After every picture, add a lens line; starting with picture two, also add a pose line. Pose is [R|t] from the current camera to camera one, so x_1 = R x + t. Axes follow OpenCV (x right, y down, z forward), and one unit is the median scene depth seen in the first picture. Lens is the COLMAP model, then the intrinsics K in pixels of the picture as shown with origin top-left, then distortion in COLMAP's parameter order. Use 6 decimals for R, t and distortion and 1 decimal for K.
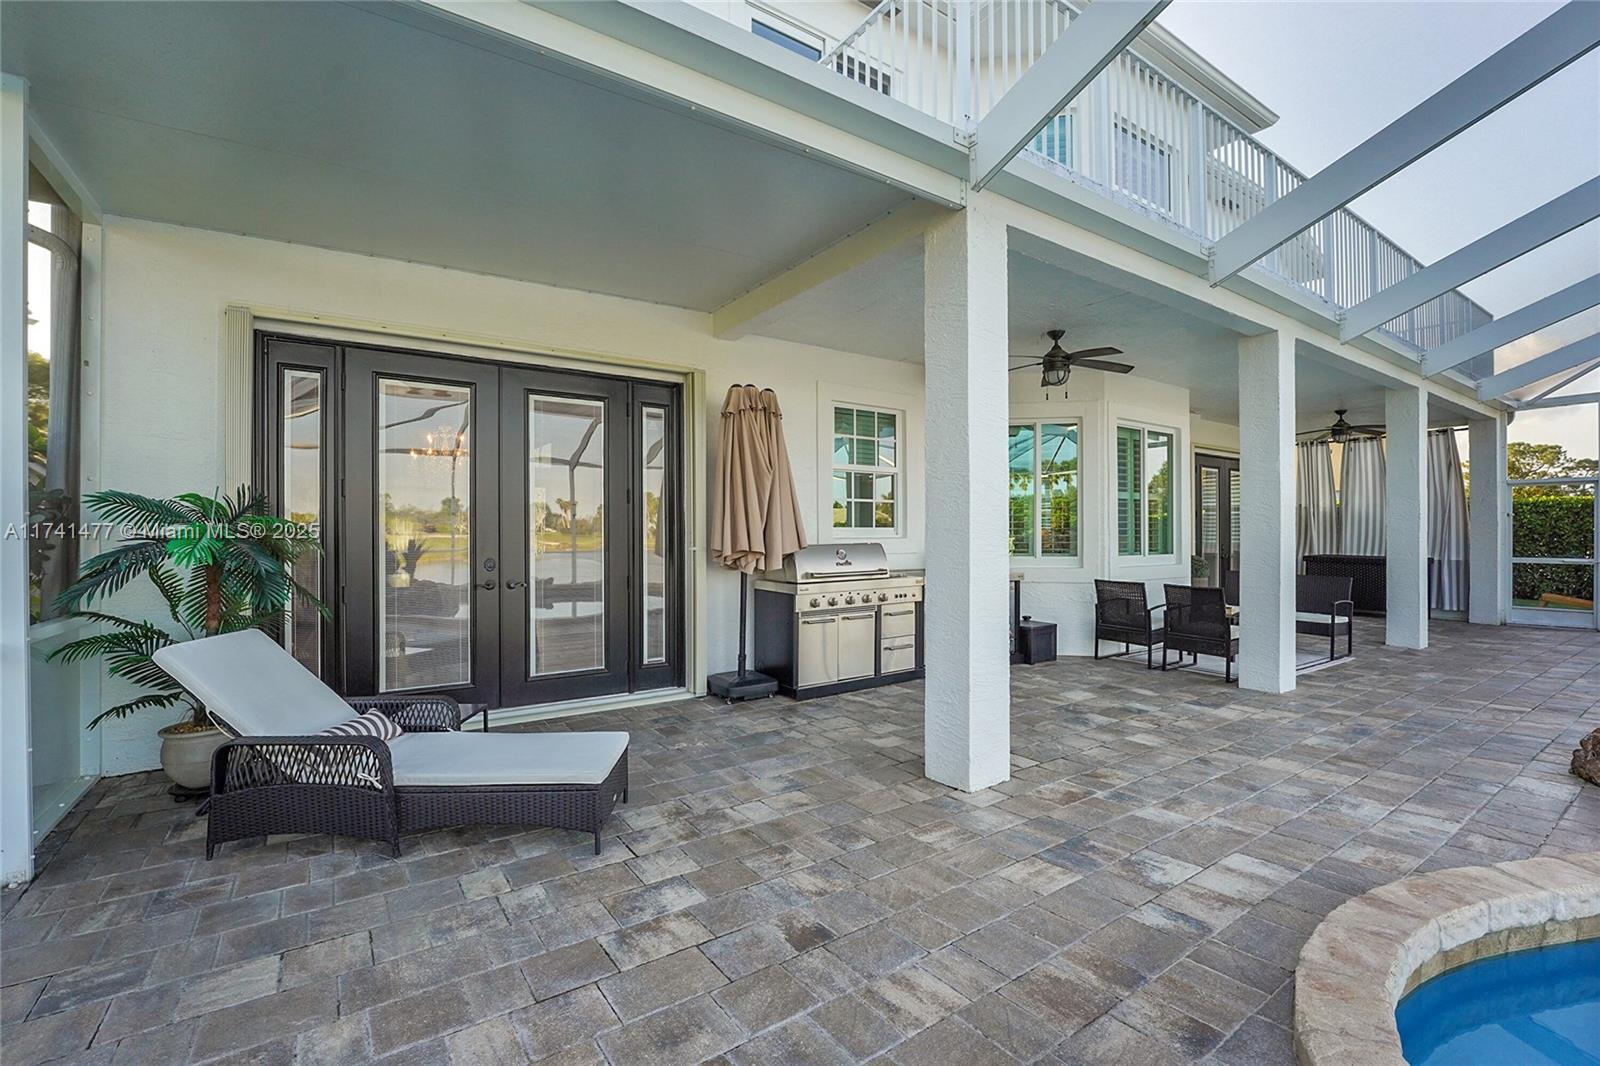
lens RADIAL K [[670.8, 0, 800.0], [0, 670.8, 533.0], [0, 0, 1]] dist [-0.001765, -0.000356]
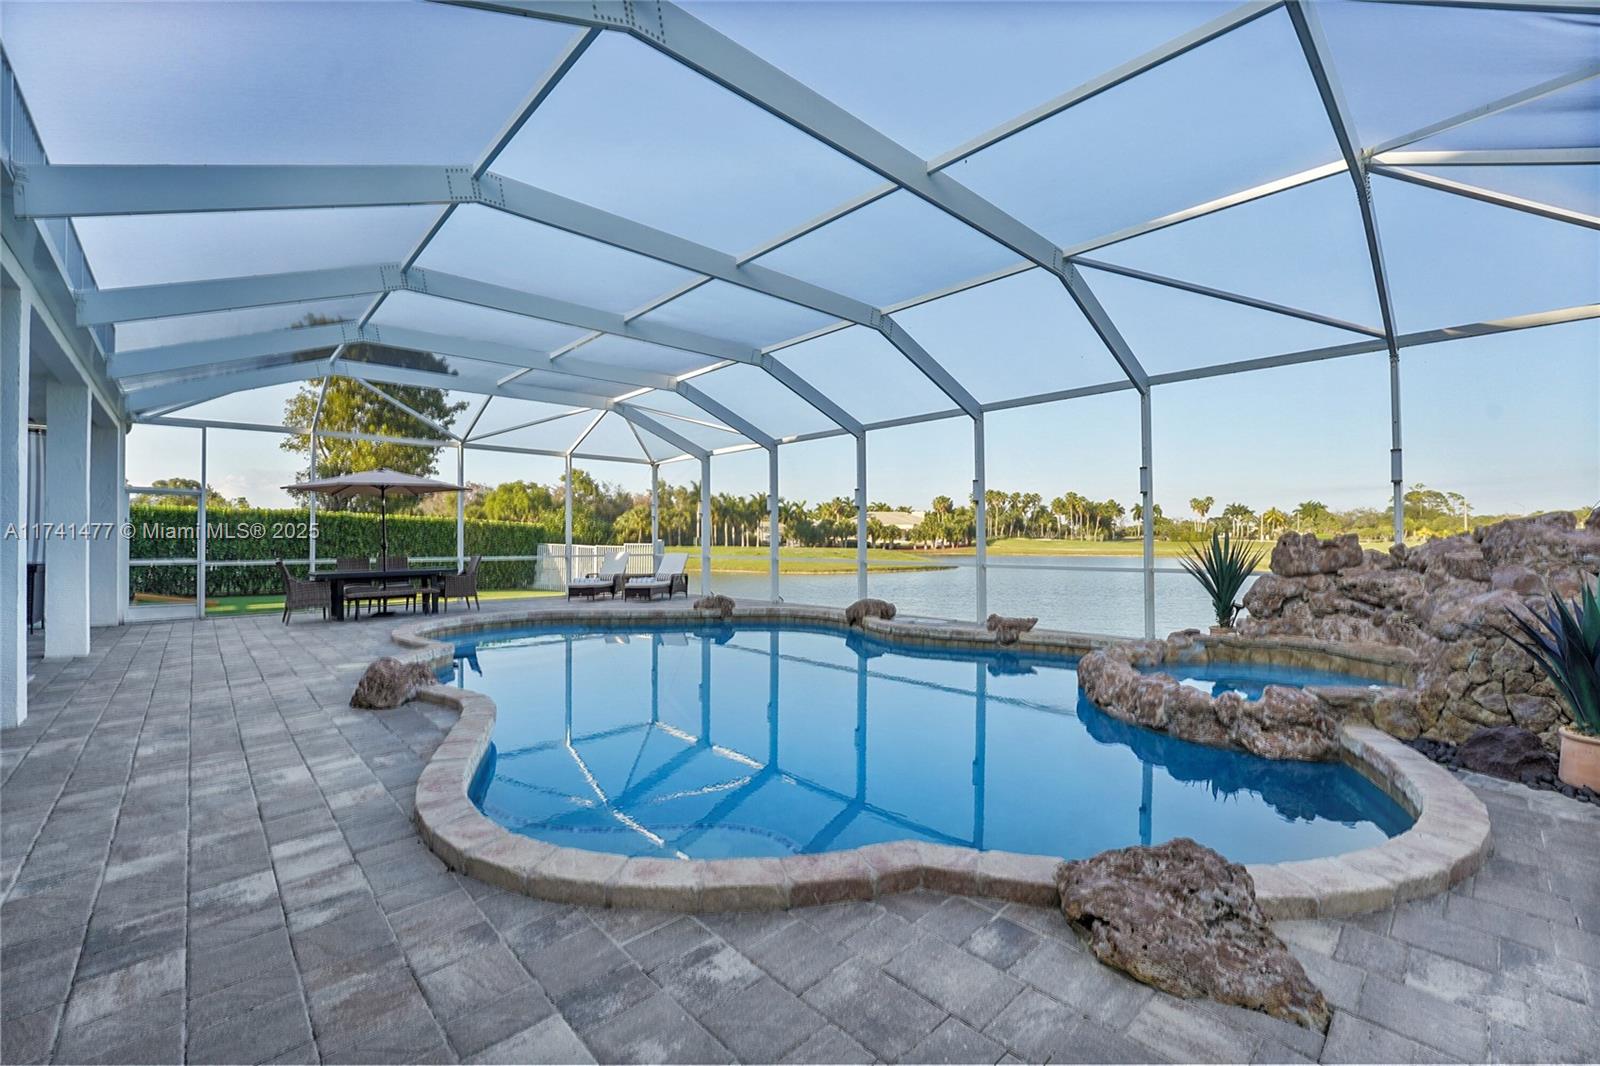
lens RADIAL K [[650.2, 0, 802.4], [0, 650.2, 536.7], [0, 0, 1]] dist [-0.030443, 0.003988]
pose [[-0.115995, 0.010137, 0.993198, -0.374596], [-0.006172, 0.999921, -0.010927, 0.023586], [-0.993231, -0.007397, -0.115923, 0.327538]]
